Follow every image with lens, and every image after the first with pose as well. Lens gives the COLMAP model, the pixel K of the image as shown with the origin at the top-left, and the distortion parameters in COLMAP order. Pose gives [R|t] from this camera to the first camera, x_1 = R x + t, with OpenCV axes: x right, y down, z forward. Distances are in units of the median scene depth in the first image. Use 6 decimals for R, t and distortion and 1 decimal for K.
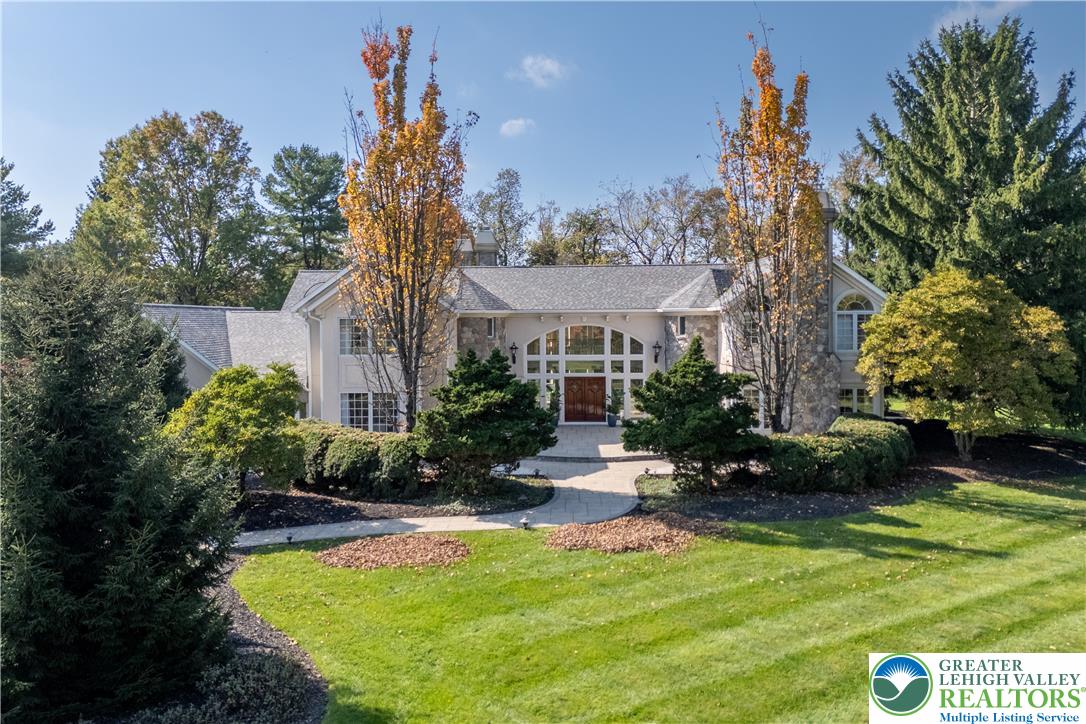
lens RADIAL K [[798.7, 0, 524.6], [0, 798.7, 324.2], [0, 0, 1]] dist [0.007282, 0.000317]
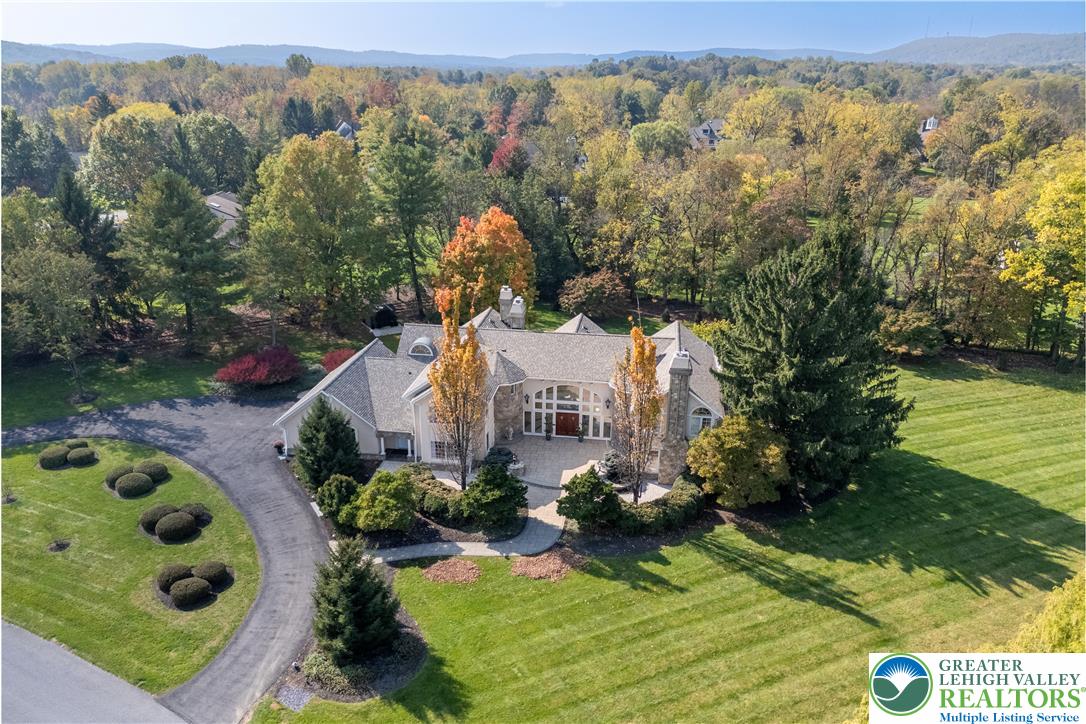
lens RADIAL K [[734.1, 0, 543.0], [0, 734.1, 362.0], [0, 0, 1]] dist [0.002865, 0.001034]
pose [[0.996098, 0.048692, -0.073600, 0.217403], [-0.022875, 0.947962, 0.317561, -0.886514], [0.085233, -0.314638, 0.945377, -0.804892]]
